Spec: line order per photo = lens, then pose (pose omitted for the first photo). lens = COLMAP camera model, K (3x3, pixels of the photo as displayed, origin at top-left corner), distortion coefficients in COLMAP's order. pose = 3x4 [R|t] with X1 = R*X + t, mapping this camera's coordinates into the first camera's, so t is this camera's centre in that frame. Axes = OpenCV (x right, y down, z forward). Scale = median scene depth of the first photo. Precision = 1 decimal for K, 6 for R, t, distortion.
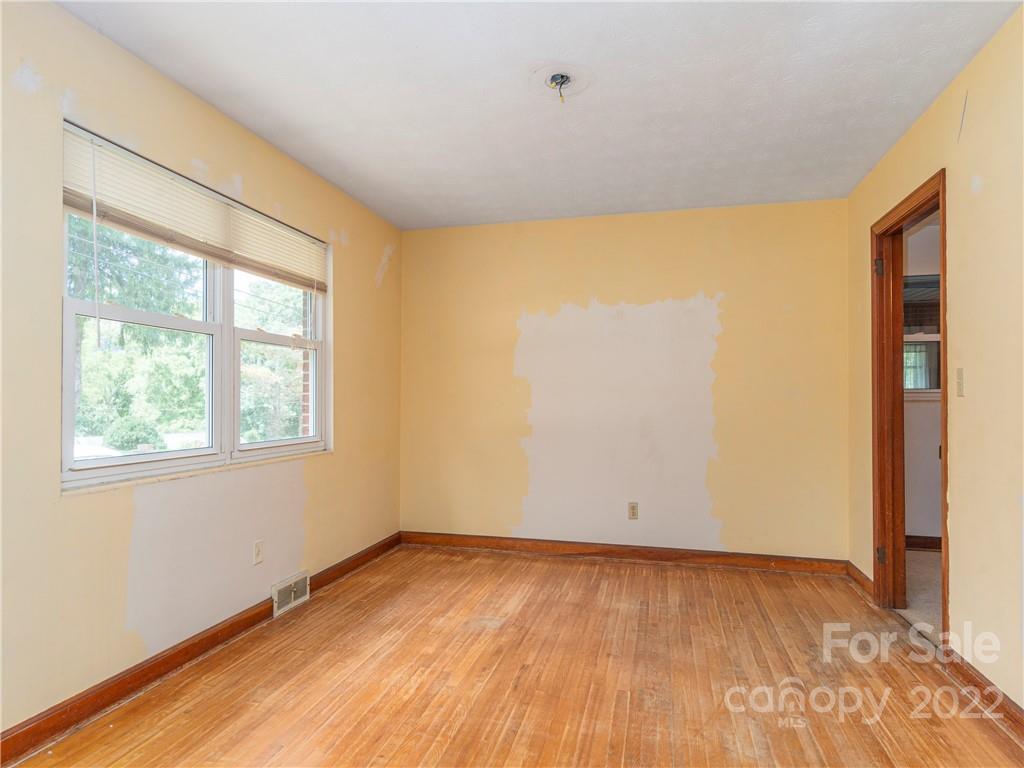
lens RADIAL K [[595.0, 0, 512.0], [0, 595.0, 384.0], [0, 0, 1]] dist [0.001520, 0.000367]
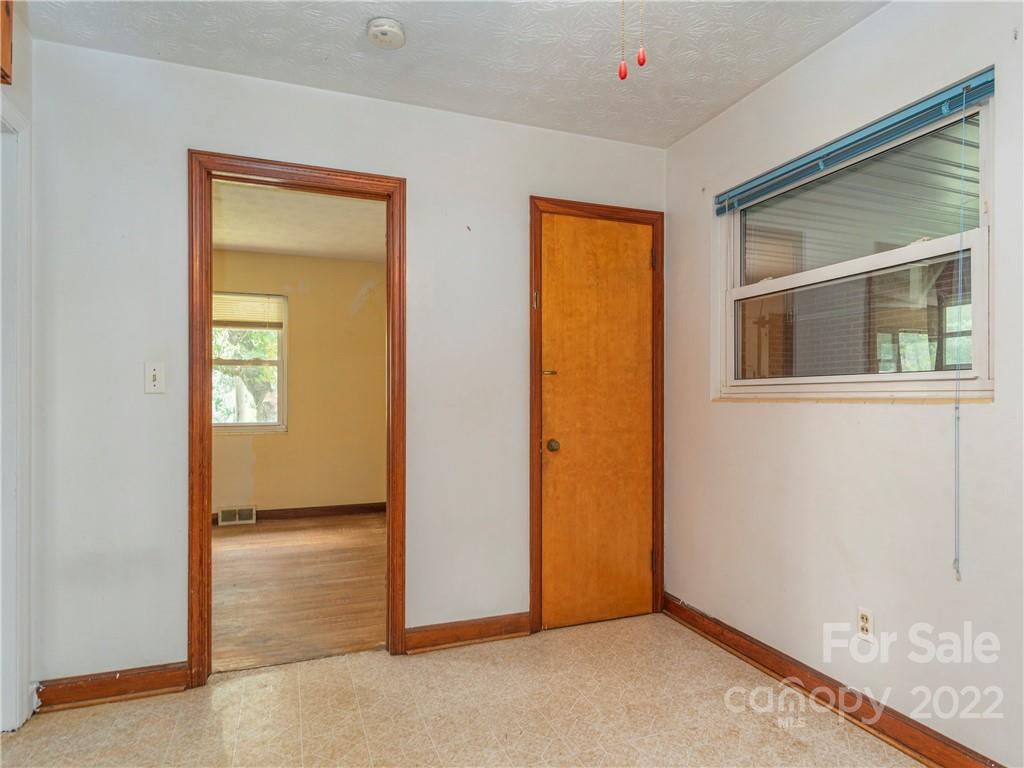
lens RADIAL K [[595.0, 0, 512.0], [0, 595.0, 384.0], [0, 0, 1]] dist [0.001520, 0.000367]
pose [[0.583450, -0.019843, -0.811907, 1.361205], [0.016240, 0.999787, -0.012764, 0.021142], [0.811987, -0.005738, 0.583647, 0.635297]]
